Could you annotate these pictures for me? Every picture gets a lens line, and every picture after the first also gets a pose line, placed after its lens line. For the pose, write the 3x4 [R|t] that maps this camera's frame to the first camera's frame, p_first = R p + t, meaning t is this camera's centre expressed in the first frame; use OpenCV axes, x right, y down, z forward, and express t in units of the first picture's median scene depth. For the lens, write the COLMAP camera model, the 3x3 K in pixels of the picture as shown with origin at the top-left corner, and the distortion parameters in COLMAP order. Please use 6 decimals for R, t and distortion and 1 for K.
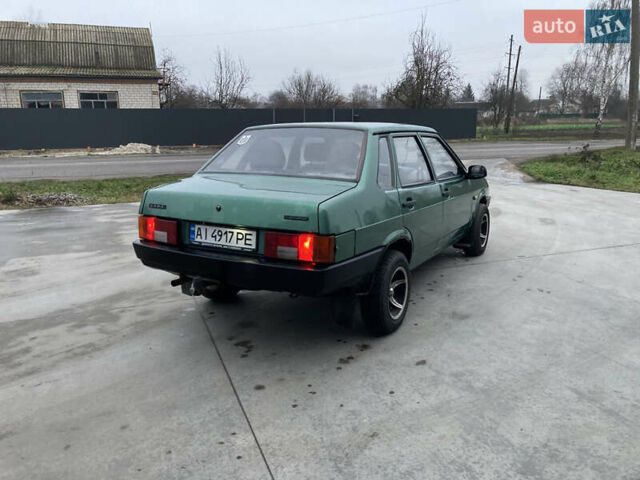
lens RADIAL K [[520.6, 0, 320.0], [0, 520.6, 240.0], [0, 0, 1]] dist [0.005491, 0.003746]
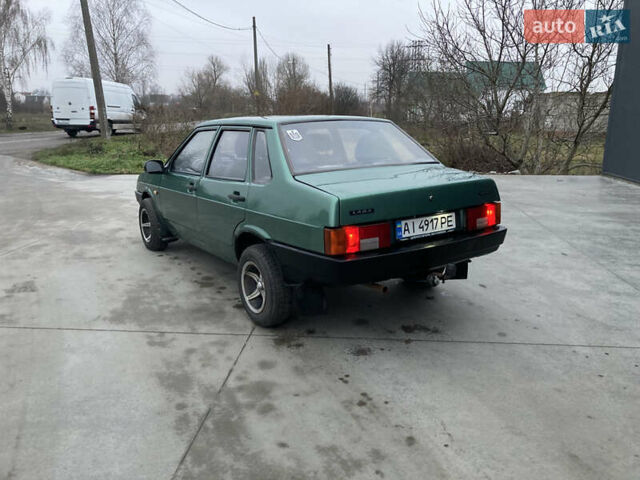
lens RADIAL K [[520.4, 0, 324.4], [0, 520.4, 238.3], [0, 0, 1]] dist [0.012267, -0.003091]
pose [[0.437192, -0.207904, 0.875008, -1.103632], [0.199818, 0.971052, 0.130887, -0.146589], [-0.876890, 0.117620, 0.466079, 0.651431]]
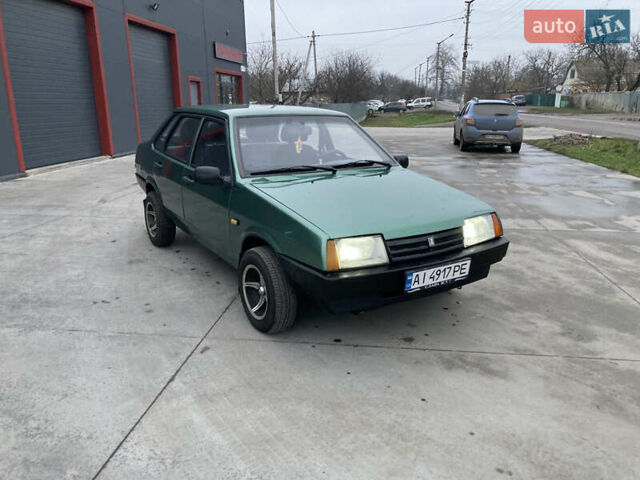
lens RADIAL K [[519.6, 0, 325.2], [0, 519.6, 231.2], [0, 0, 1]] dist [0.011370, 0.000829]
pose [[-0.449987, 0.224310, -0.864405, 1.287435], [-0.193940, 0.920294, 0.339773, -0.496969], [0.871722, 0.320536, -0.370618, 2.100835]]
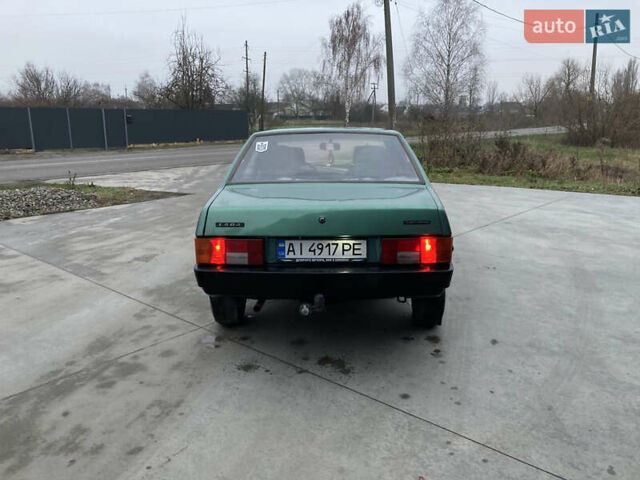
lens RADIAL K [[519.6, 0, 325.2], [0, 519.6, 231.2], [0, 0, 1]] dist [0.011370, 0.000829]
pose [[0.883754, -0.097415, 0.457700, -0.566978], [0.105232, 0.994412, 0.008459, -0.044043], [-0.455966, 0.040689, 0.889067, 0.150762]]
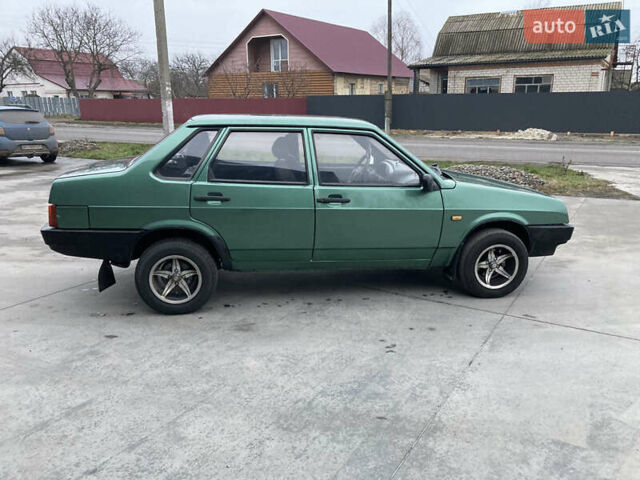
lens RADIAL K [[520.4, 0, 324.4], [0, 520.4, 238.3], [0, 0, 1]] dist [0.012267, -0.003091]
pose [[0.623250, 0.199402, -0.756173, 1.170094], [-0.178039, 0.977733, 0.111084, -0.156598], [0.761486, 0.065395, 0.644874, 0.572764]]
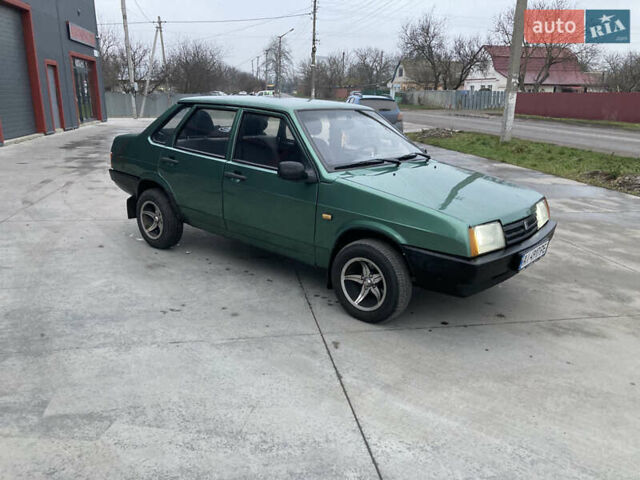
lens RADIAL K [[519.6, 0, 325.2], [0, 519.6, 231.2], [0, 0, 1]] dist [0.011370, 0.000829]
pose [[-0.163493, 0.253209, -0.953496, 1.461605], [-0.241128, 0.926931, 0.287500, -0.394500], [0.956623, 0.276918, -0.090492, 1.648202]]
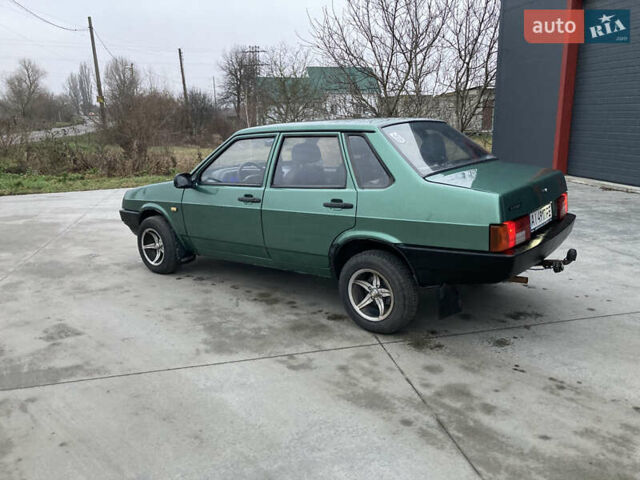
lens RADIAL K [[520.4, 0, 324.4], [0, 520.4, 238.3], [0, 0, 1]] dist [0.012267, -0.003091]
pose [[0.149300, -0.227358, 0.962298, -1.244491], [0.244659, 0.951439, 0.186833, -0.263278], [-0.958046, 0.207540, 0.197675, 1.144725]]
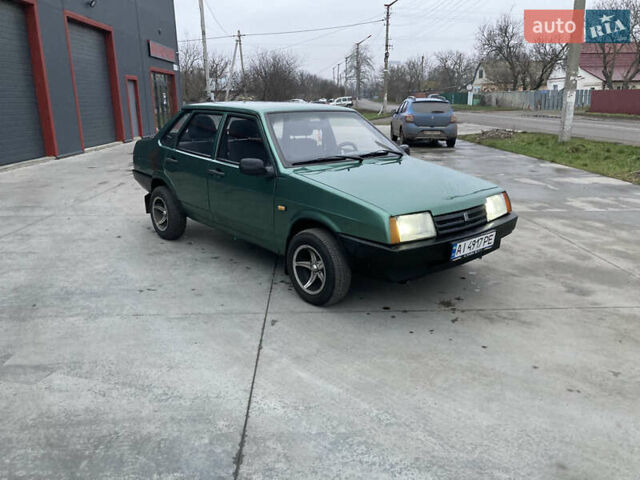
lens RADIAL K [[517.5, 0, 325.1], [0, 517.5, 221.7], [0, 0, 1]] dist [0.015091, 0.000690]
pose [[-0.310981, 0.226133, -0.923122, 1.490500], [-0.203895, 0.932794, 0.297191, -0.453490], [0.928287, 0.280641, -0.243974, 1.924431]]
